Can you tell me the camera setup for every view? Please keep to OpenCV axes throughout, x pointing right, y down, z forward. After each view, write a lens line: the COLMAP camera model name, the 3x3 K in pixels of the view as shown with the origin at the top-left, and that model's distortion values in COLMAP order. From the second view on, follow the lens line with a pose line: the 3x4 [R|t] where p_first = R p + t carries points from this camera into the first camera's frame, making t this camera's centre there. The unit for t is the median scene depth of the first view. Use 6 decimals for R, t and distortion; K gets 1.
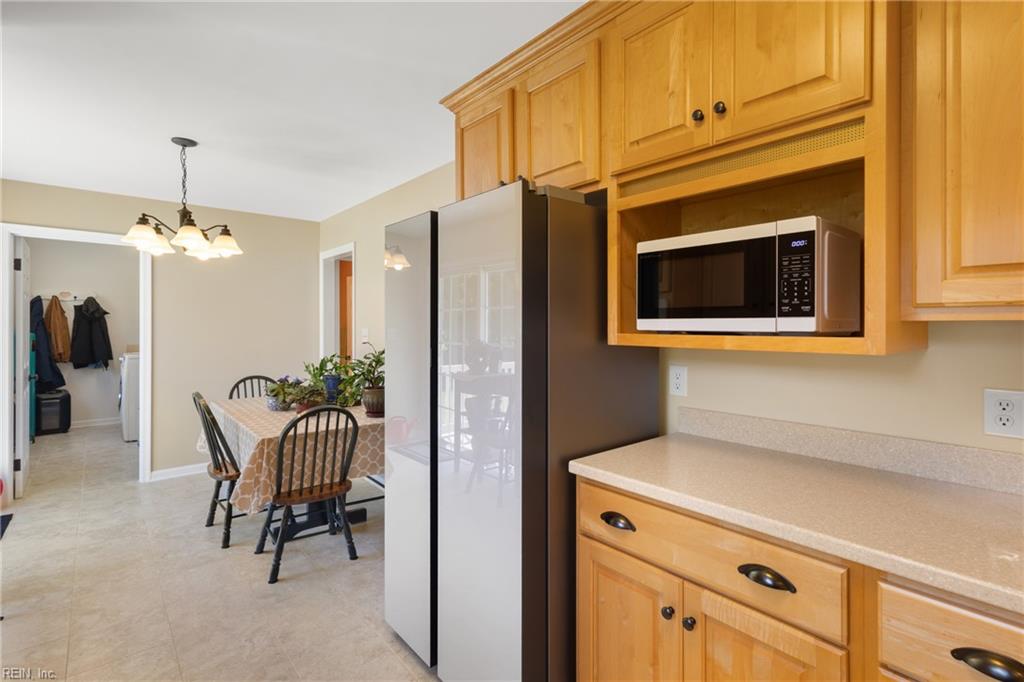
lens RADIAL K [[480.7, 0, 515.5], [0, 480.7, 325.8], [0, 0, 1]] dist [0.002703, 0.000573]
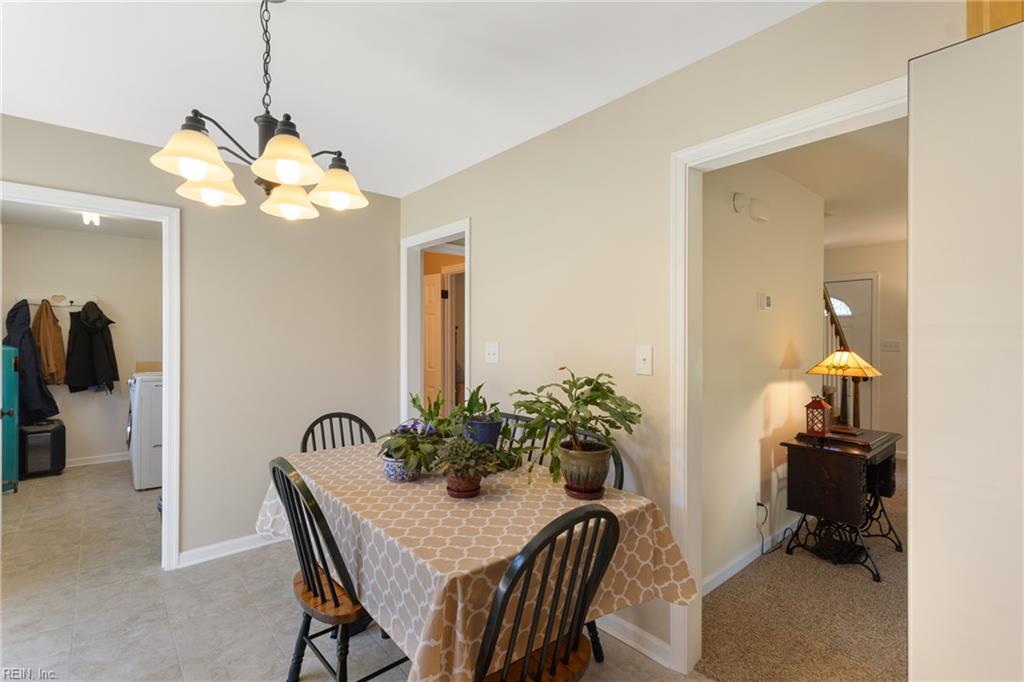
lens RADIAL K [[475.7, 0, 513.6], [0, 475.7, 339.2], [0, 0, 1]] dist [0.000680, 0.001080]
pose [[0.999998, 0.000957, 0.001809, -0.220998], [-0.000961, 0.999998, 0.001752, -0.000048], [-0.001807, -0.001754, 0.999997, 0.253351]]
